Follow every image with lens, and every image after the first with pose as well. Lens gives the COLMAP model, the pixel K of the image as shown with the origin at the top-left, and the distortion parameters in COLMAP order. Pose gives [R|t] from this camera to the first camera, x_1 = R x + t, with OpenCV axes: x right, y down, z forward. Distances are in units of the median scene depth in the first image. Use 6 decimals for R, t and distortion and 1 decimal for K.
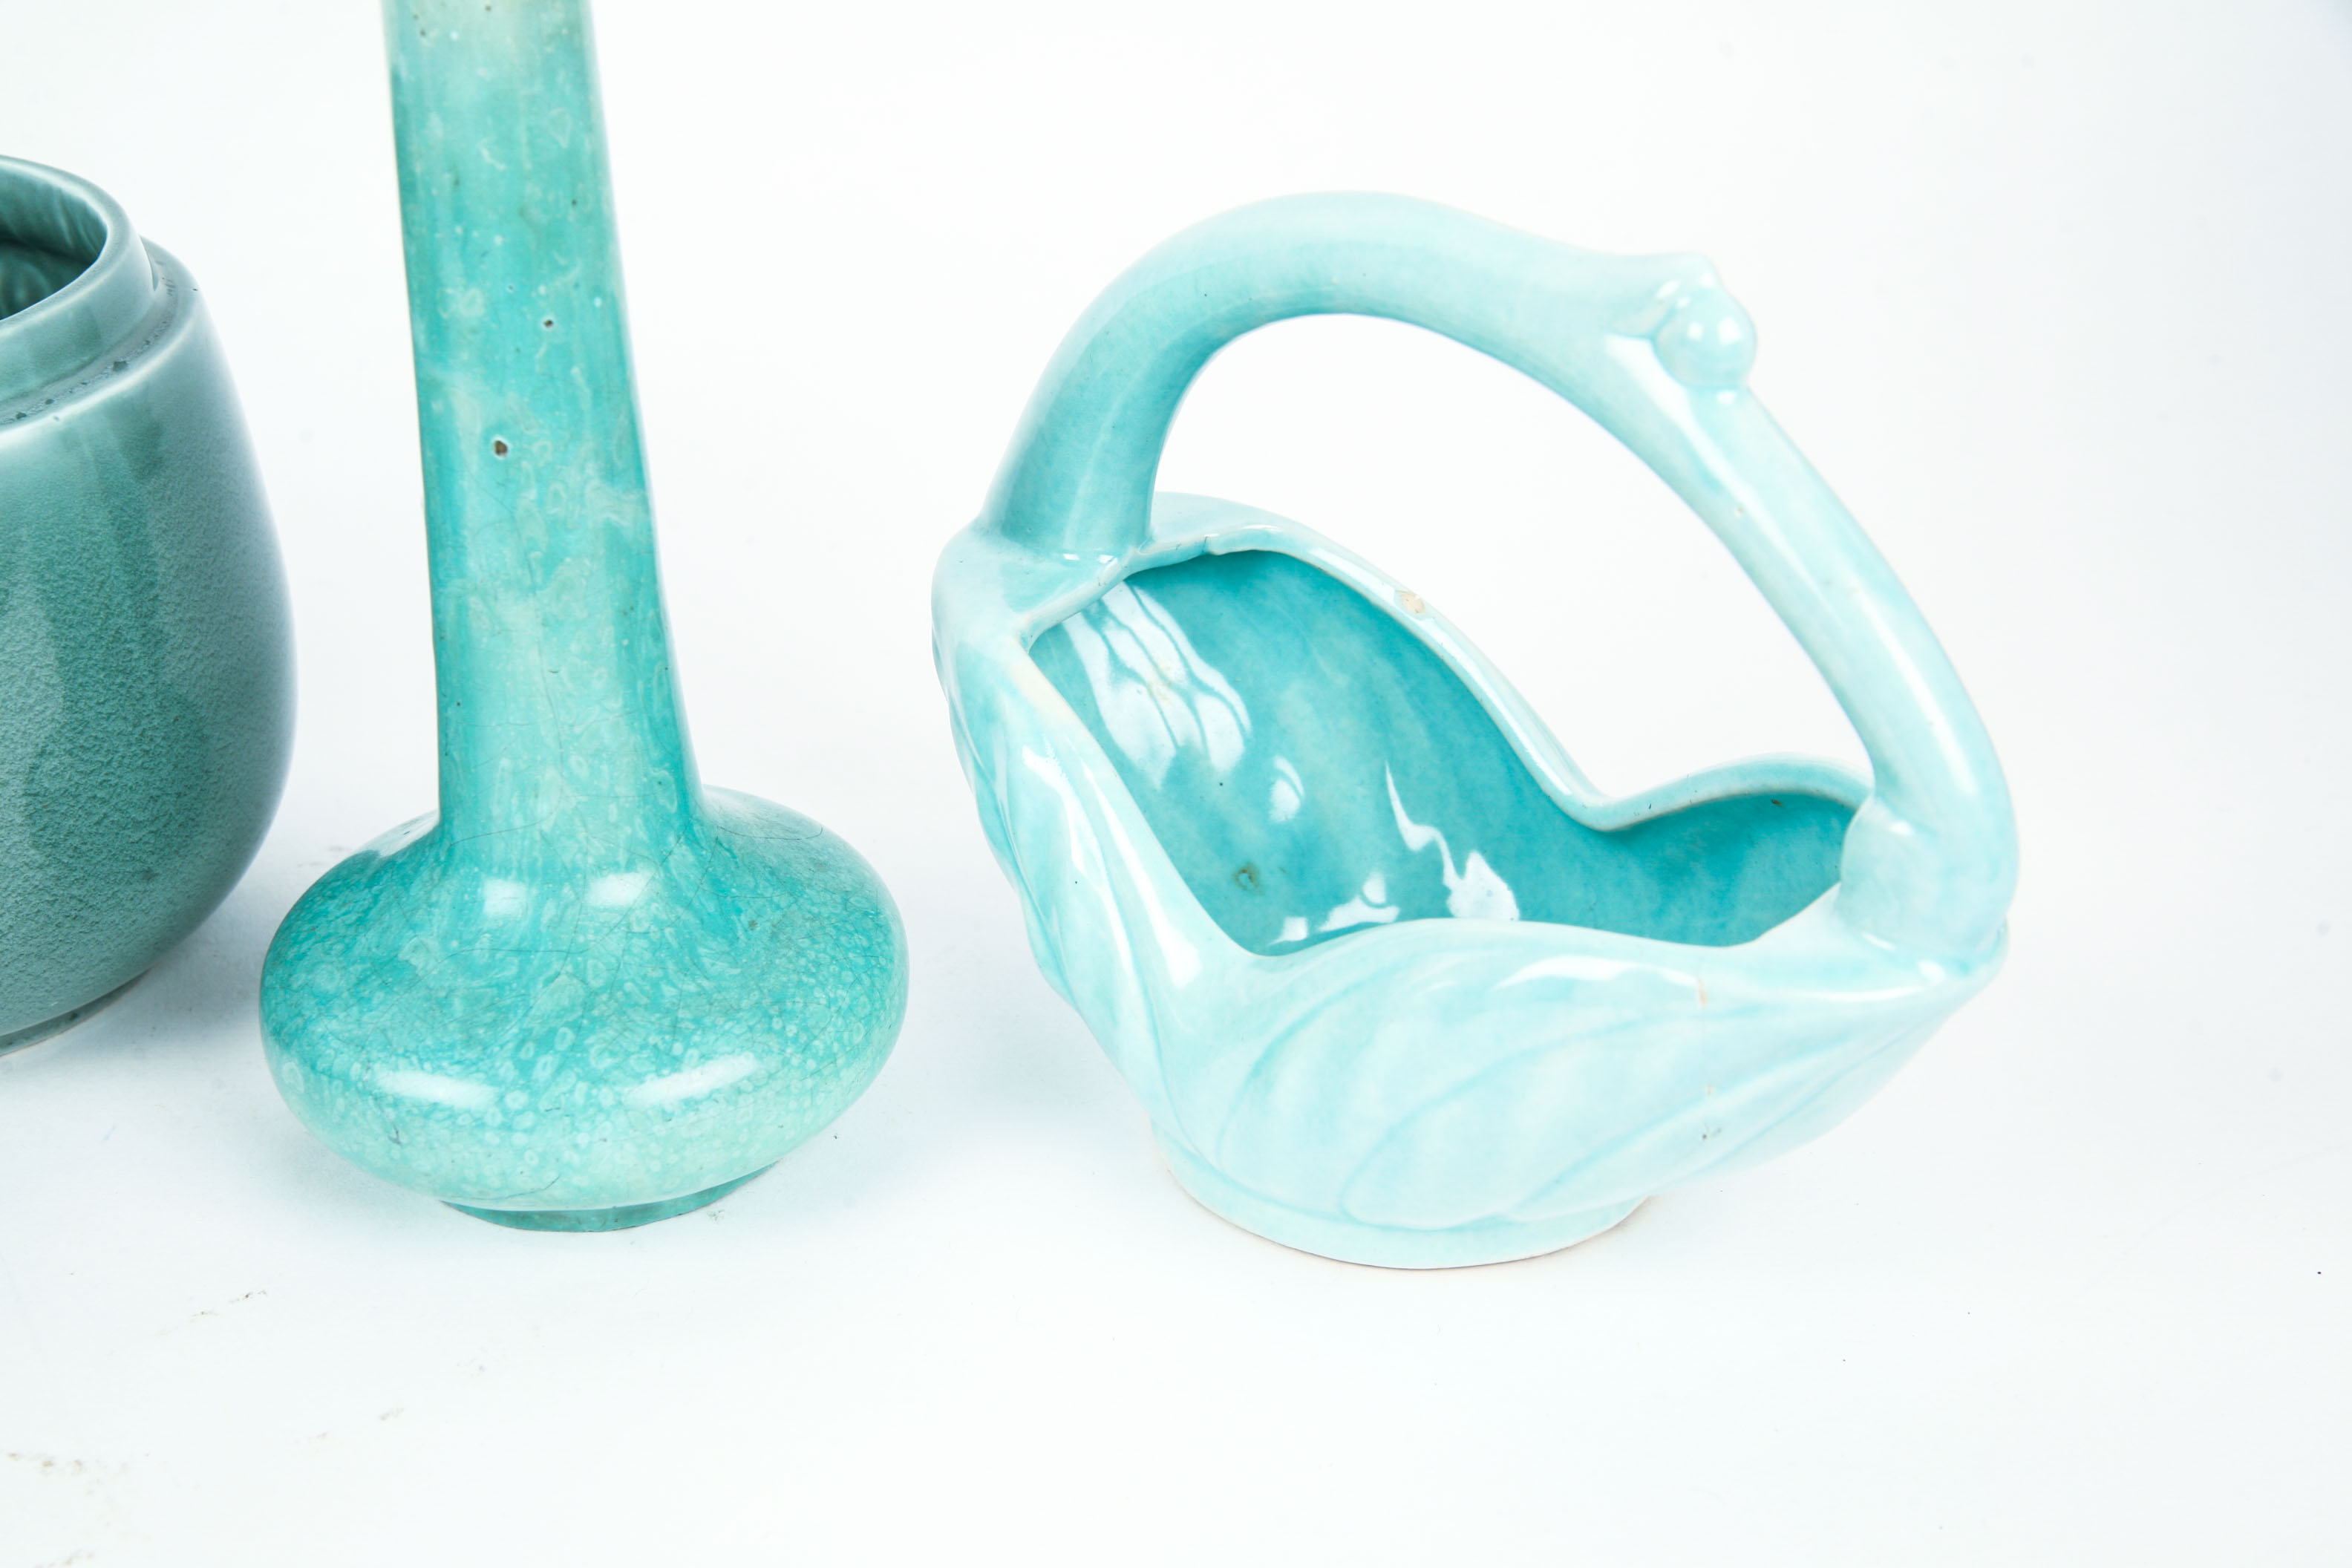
lens RADIAL K [[3418.6, 0, 1185.2], [0, 3418.6, 803.4], [0, 0, 1]] dist [0.038169, 0.000000]
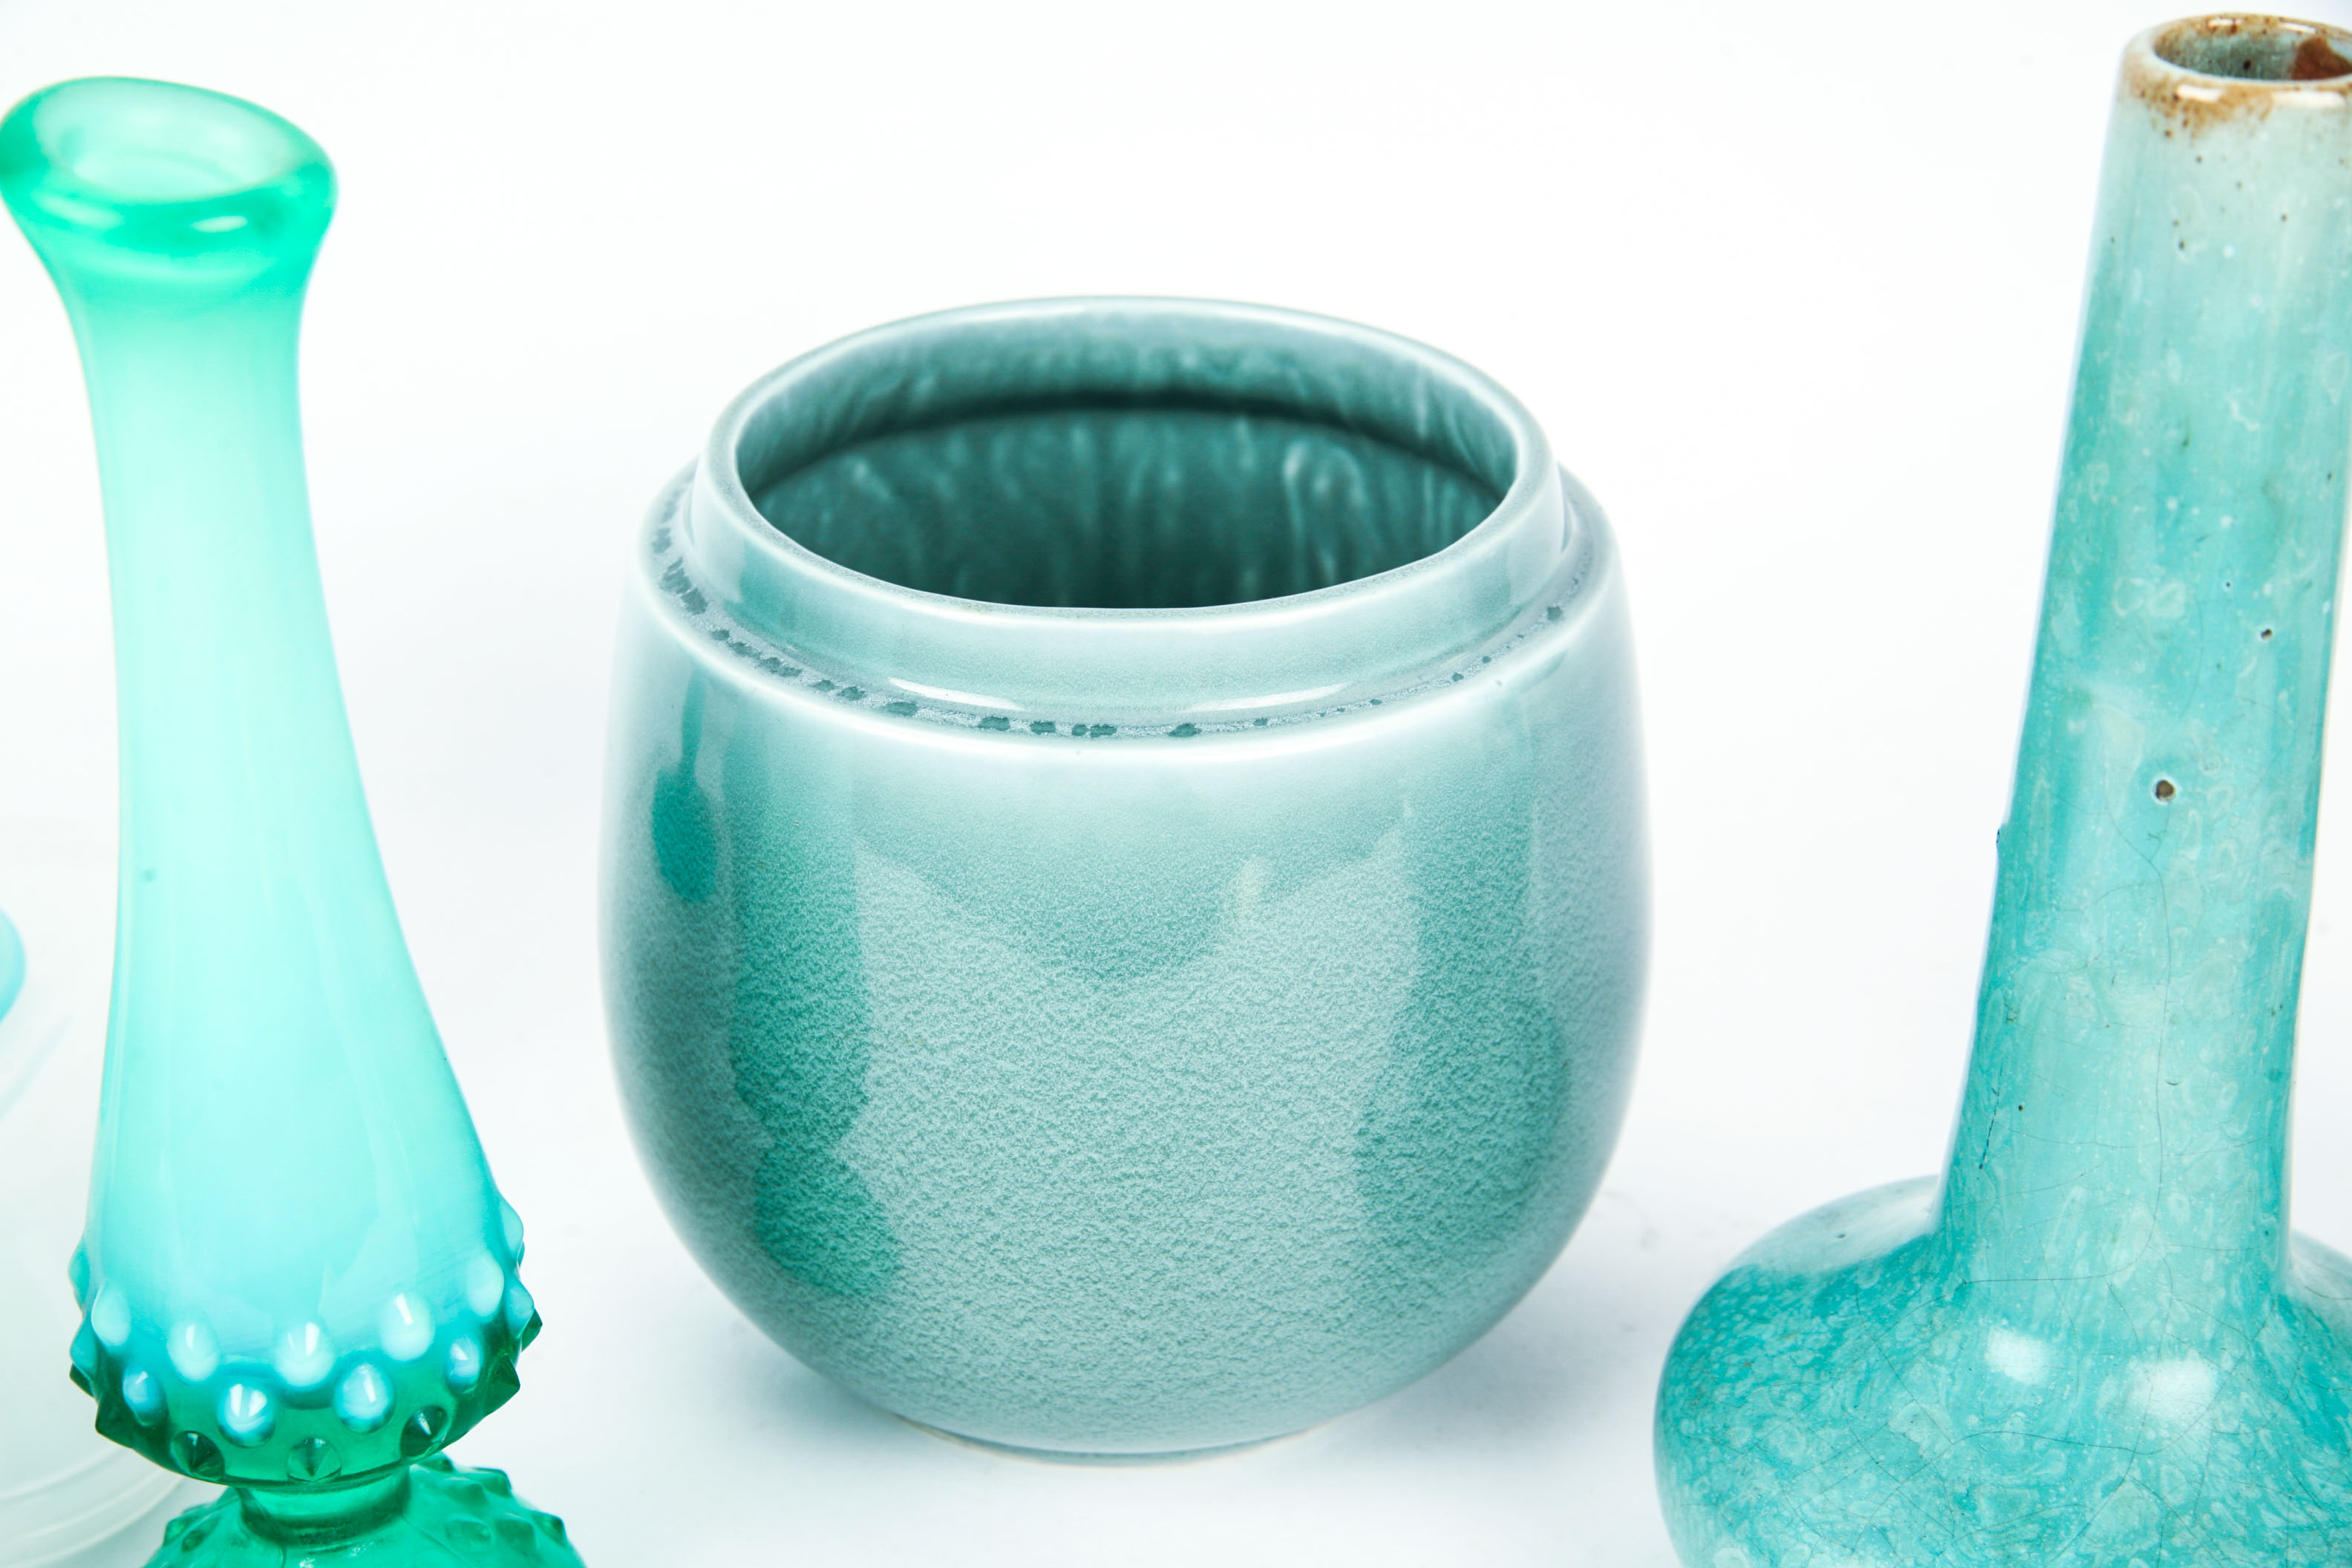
lens RADIAL K [[3814.4, 0, 1174.3], [0, 3814.4, 807.8], [0, 0, 1]] dist [0.046639, 0.000000]
pose [[0.981941, 0.082444, -0.170281, -0.252593], [-0.087394, 0.995936, -0.021773, -0.059106], [0.167794, 0.036261, 0.985155, 0.136564]]
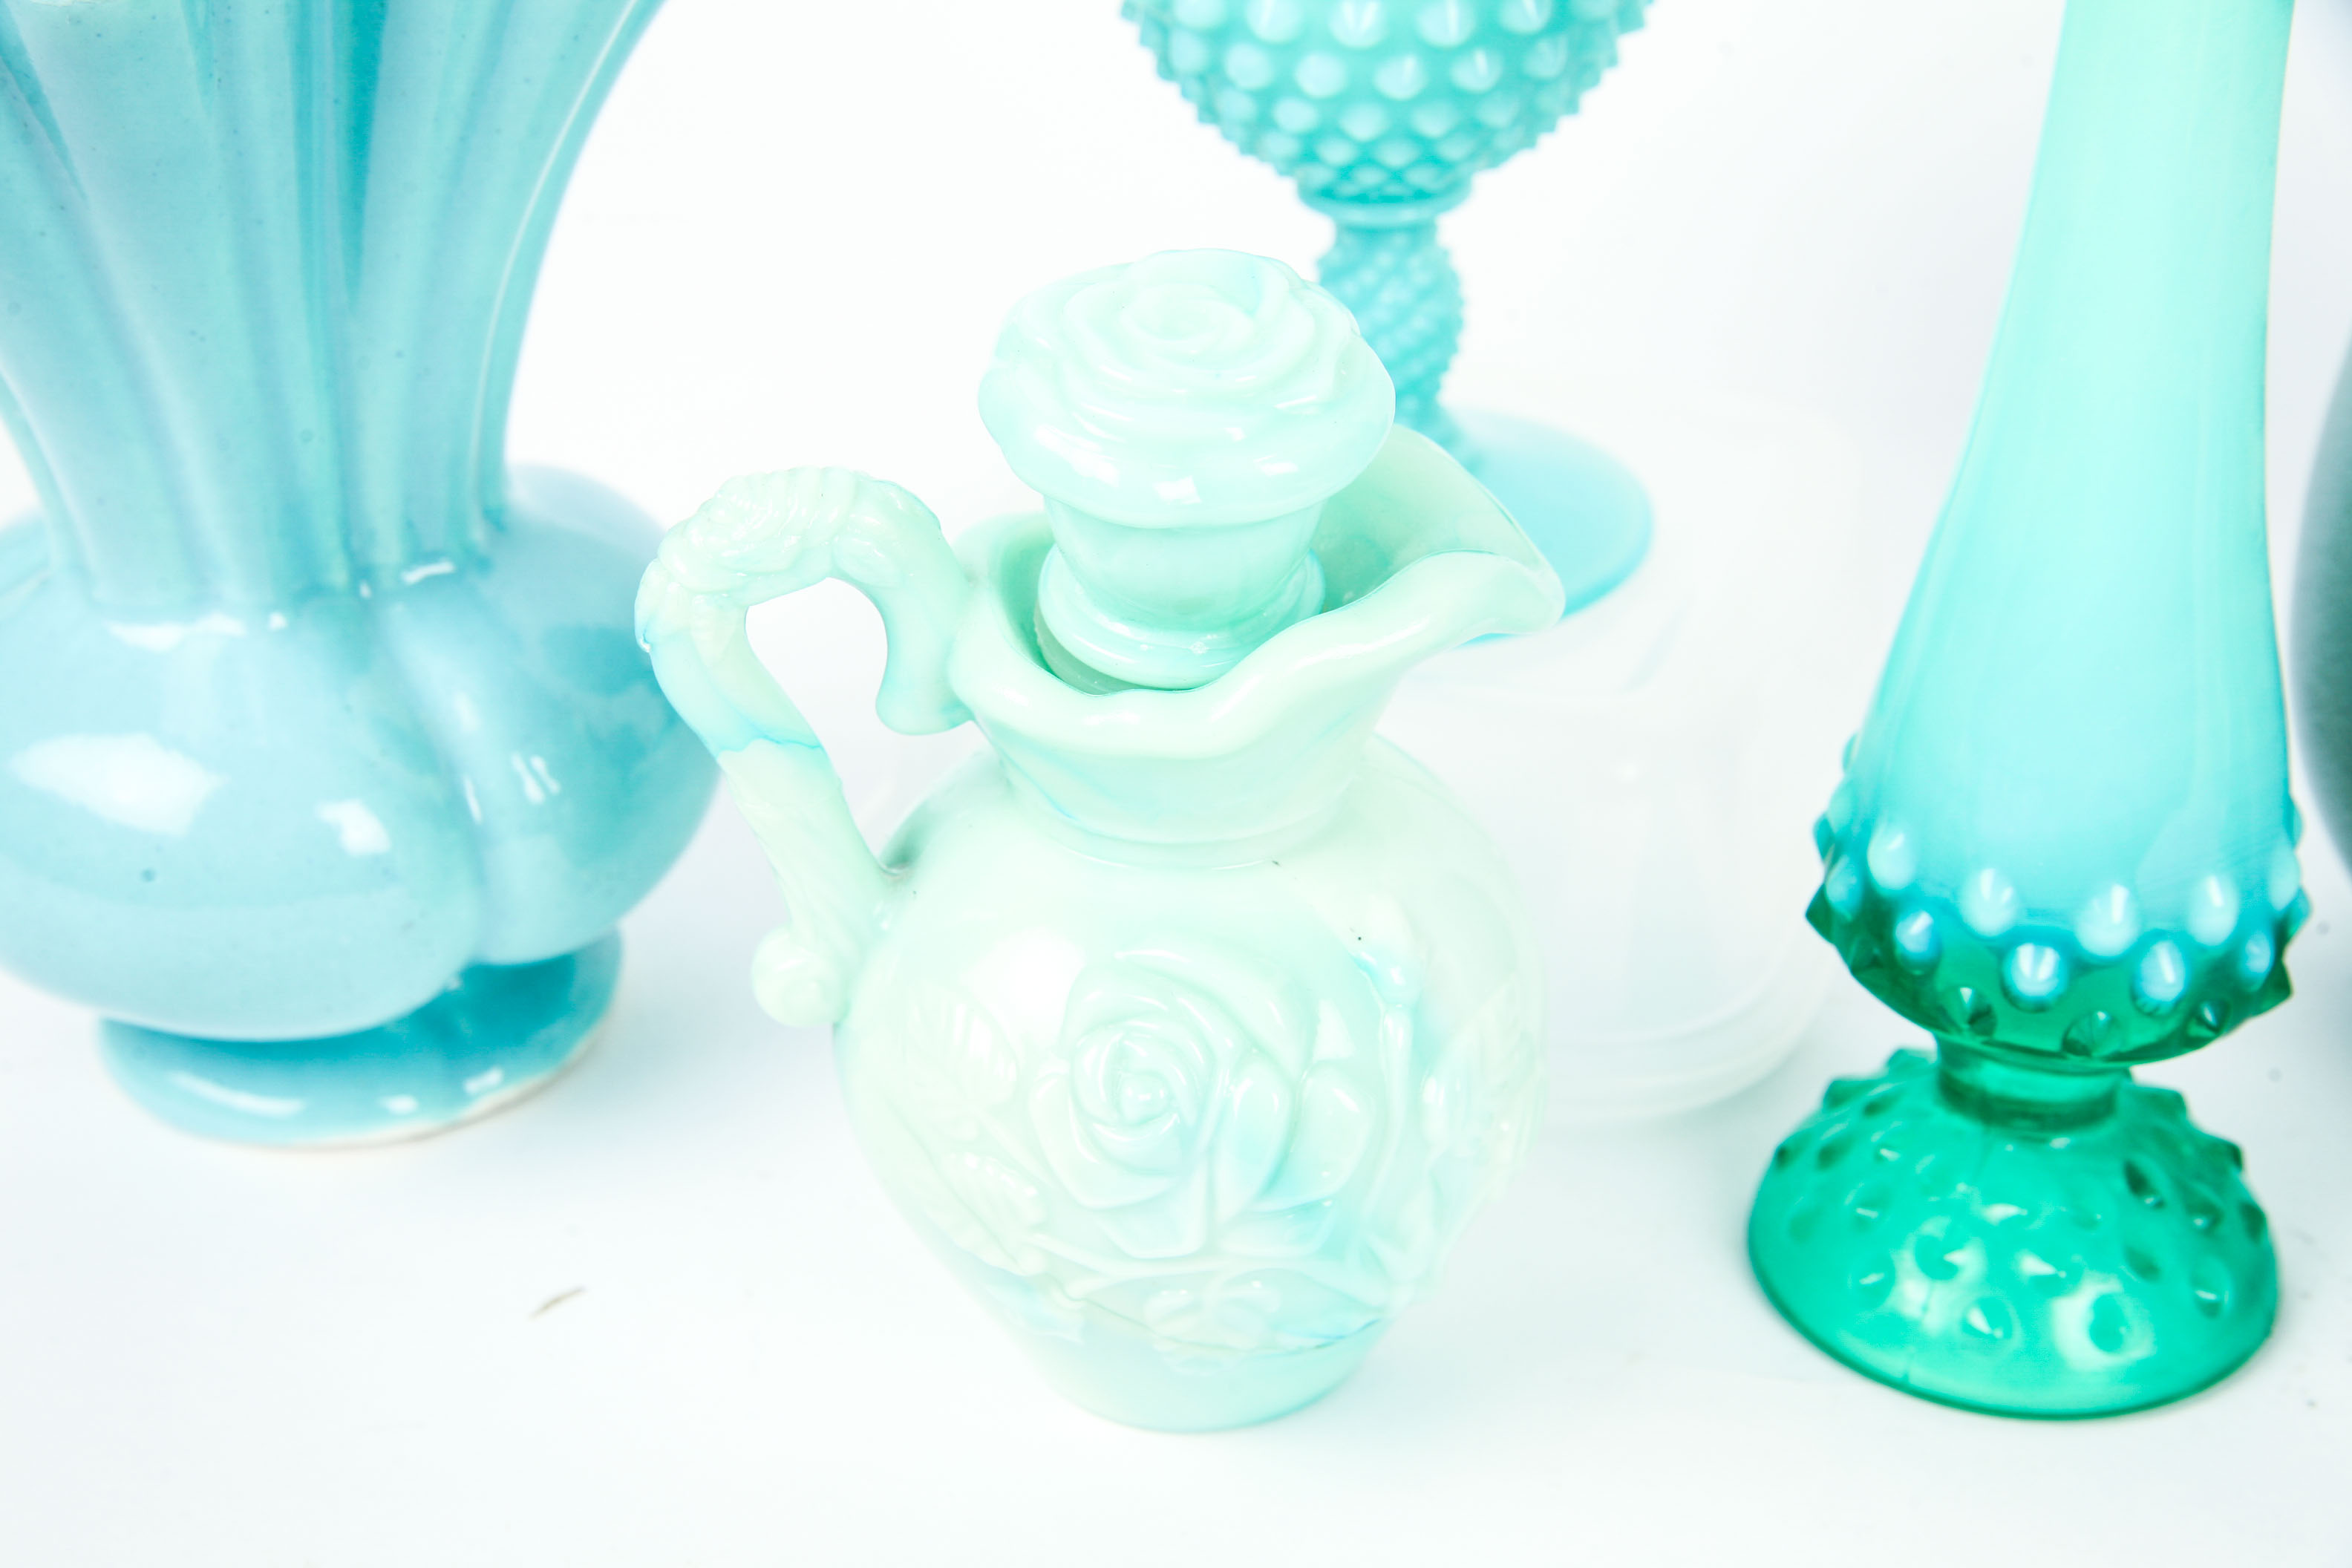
lens RADIAL K [[3513.5, 0, 1177.8], [0, 3513.5, 786.4], [0, 0, 1]] dist [0.011263, 0.000000]
pose [[0.896962, 0.212838, -0.387505, -0.466747], [-0.200702, 0.976999, 0.072053, 0.016604], [0.393927, 0.013144, 0.919048, 0.199415]]
